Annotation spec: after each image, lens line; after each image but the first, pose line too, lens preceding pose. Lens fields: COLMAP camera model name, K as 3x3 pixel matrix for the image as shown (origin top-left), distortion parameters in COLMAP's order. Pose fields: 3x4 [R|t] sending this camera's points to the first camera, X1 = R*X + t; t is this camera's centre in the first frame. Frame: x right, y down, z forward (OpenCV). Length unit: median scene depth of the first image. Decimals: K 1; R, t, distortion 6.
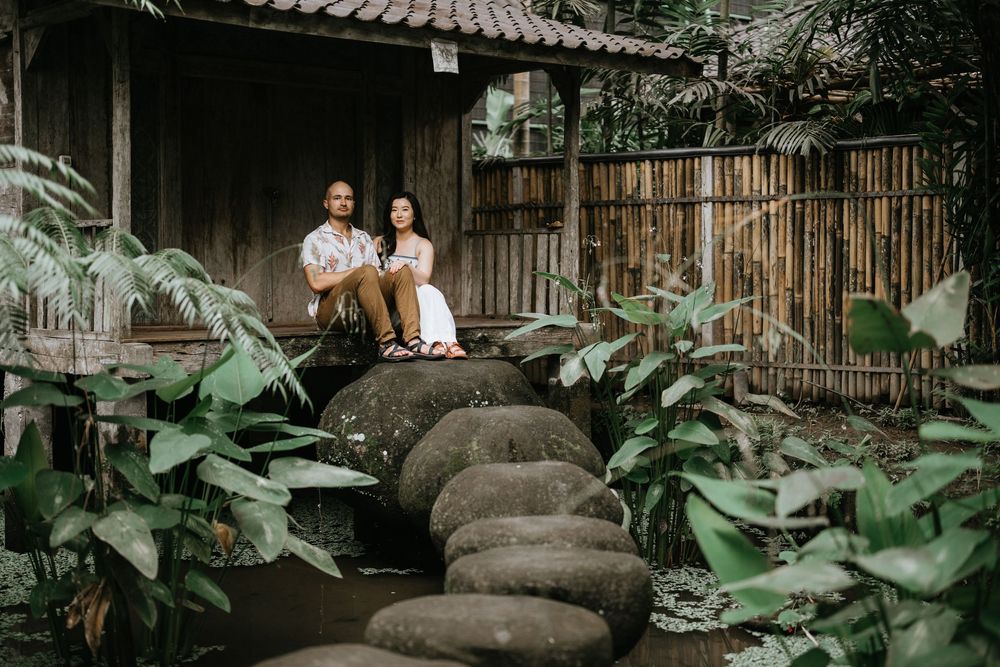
lens RADIAL K [[1467.2, 0, 509.9], [0, 1467.2, 340.3], [0, 0, 1]] dist [-0.133545, 1.087898]
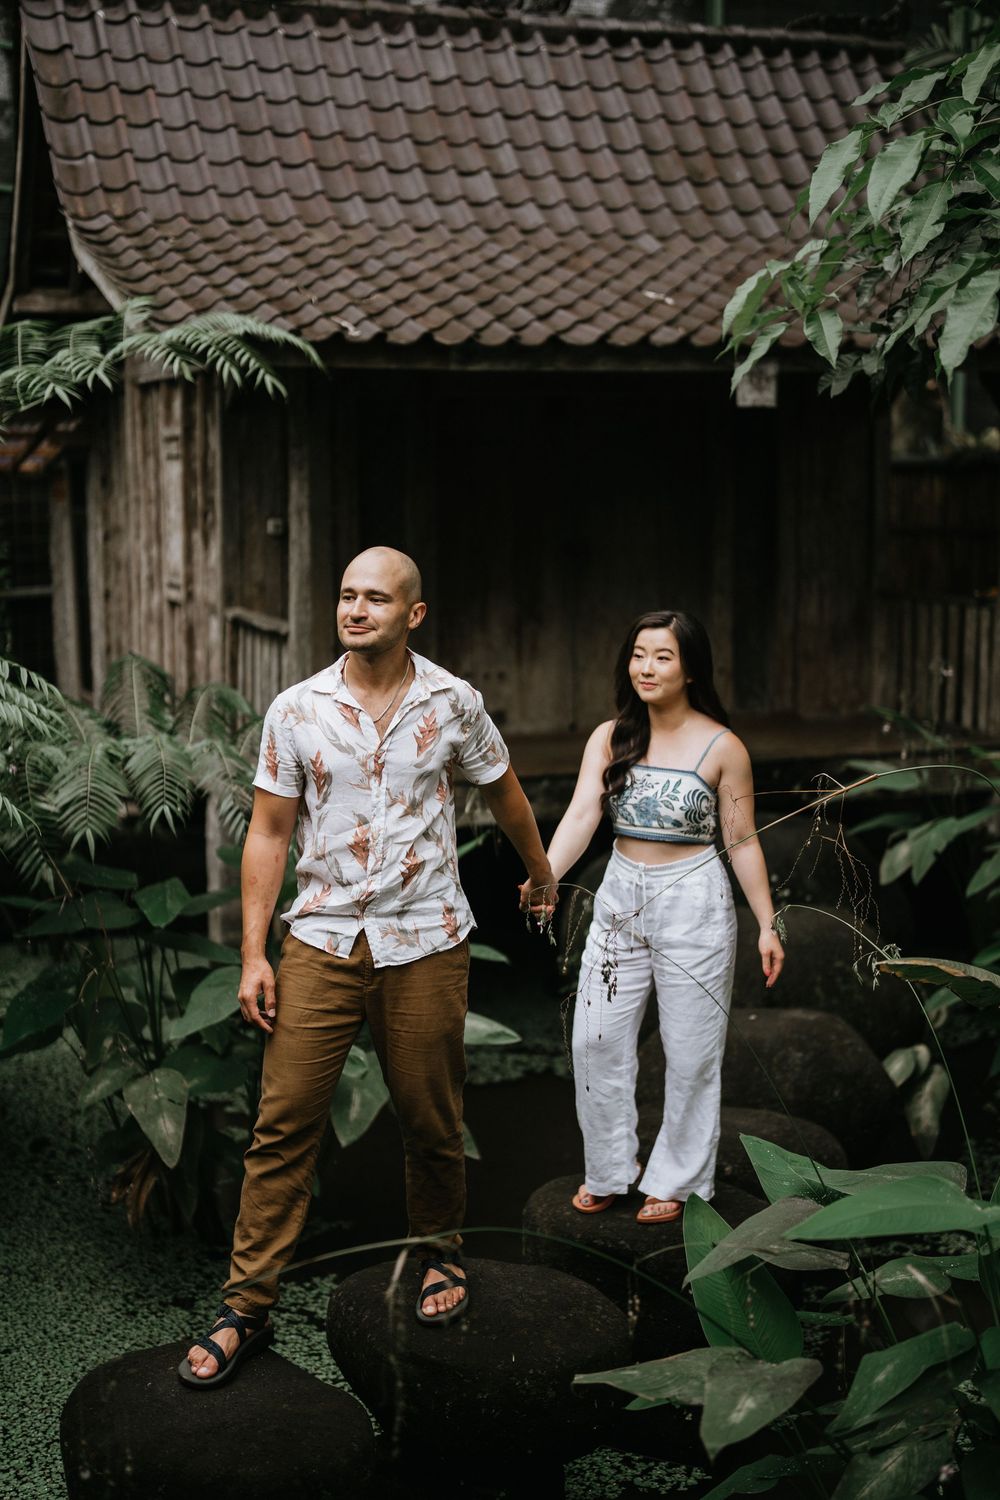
lens RADIAL K [[2200.8, 0, 500.0], [0, 2200.8, 750.0], [0, 0, 1]] dist [-0.133545, 1.087898]
pose [[0.925420, 0.043587, -0.376427, 0.260503], [-0.008901, 0.995589, 0.093398, -0.127643], [0.378838, -0.083082, 0.921726, -0.010631]]
